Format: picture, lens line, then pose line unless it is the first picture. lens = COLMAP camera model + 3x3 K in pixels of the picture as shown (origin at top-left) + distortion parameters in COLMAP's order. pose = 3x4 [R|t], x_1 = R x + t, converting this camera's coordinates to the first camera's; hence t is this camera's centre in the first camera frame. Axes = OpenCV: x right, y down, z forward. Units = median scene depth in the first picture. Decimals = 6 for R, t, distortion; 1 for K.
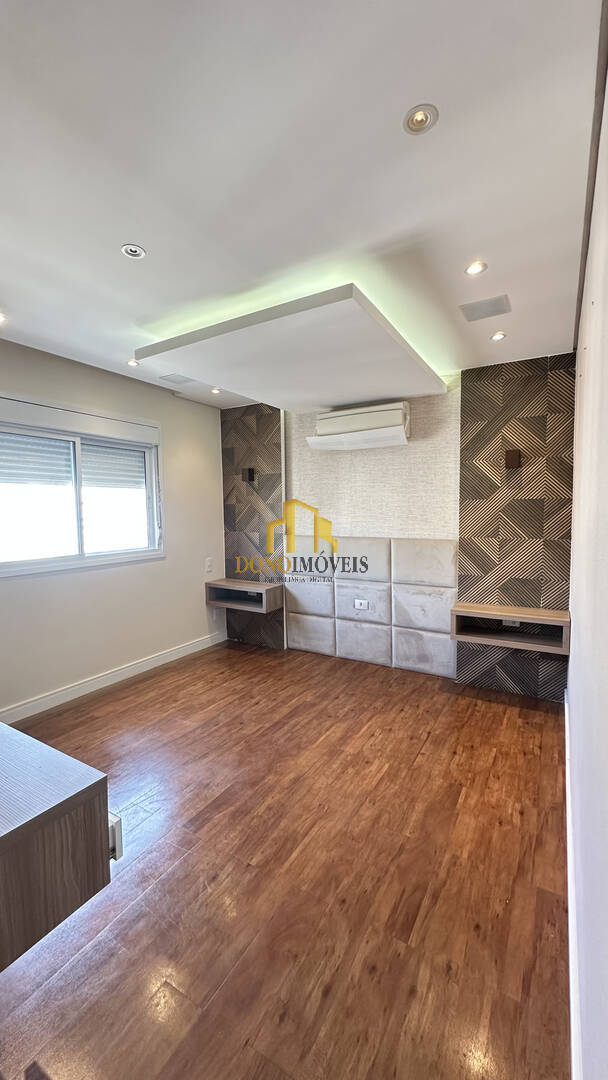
lens RADIAL K [[430.4, 0, 306.8], [0, 430.4, 542.8], [0, 0, 1]] dist [-0.005951, 0.001205]
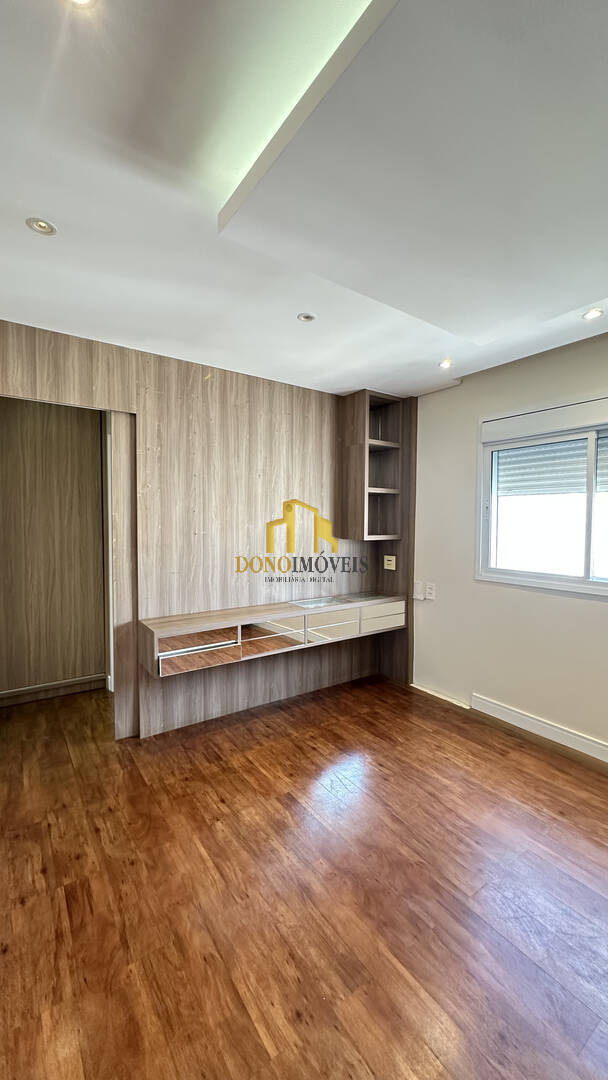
lens RADIAL K [[430.4, 0, 304.3], [0, 430.4, 539.6], [0, 0, 1]] dist [-0.005951, 0.001205]
pose [[-0.412110, 0.049065, -0.909812, 0.560935], [-0.074969, 0.993337, 0.087528, -0.098689], [0.908045, 0.104279, -0.405685, 1.122514]]
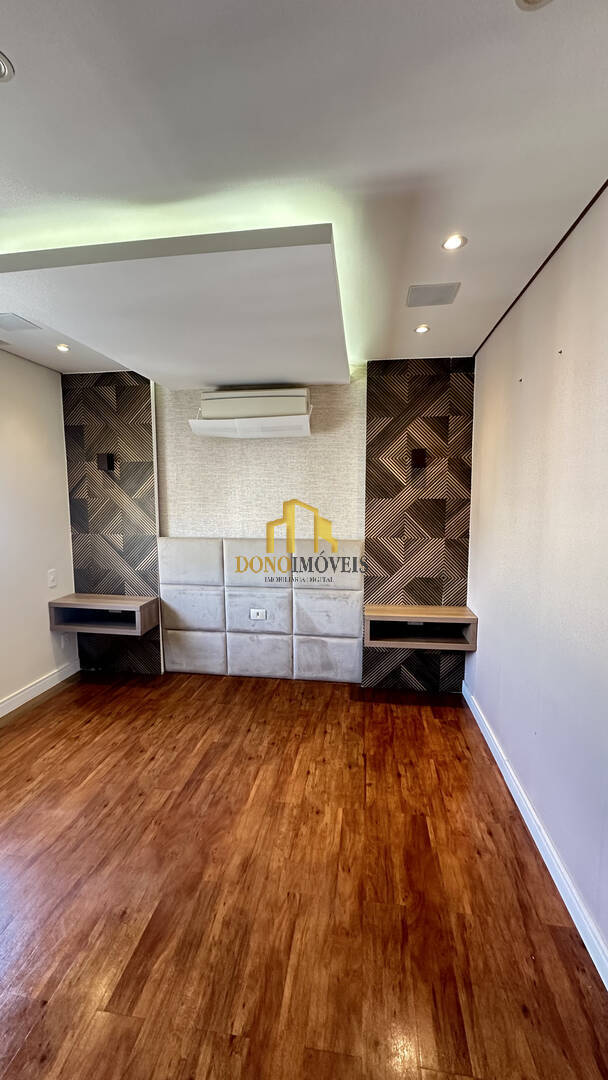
lens RADIAL K [[430.4, 0, 305.2], [0, 430.4, 541.9], [0, 0, 1]] dist [-0.005951, 0.001205]
pose [[0.923495, -0.033533, 0.382142, -0.183906], [0.021921, 0.999157, 0.034703, -0.053806], [-0.382984, -0.023671, 0.923452, 0.229313]]
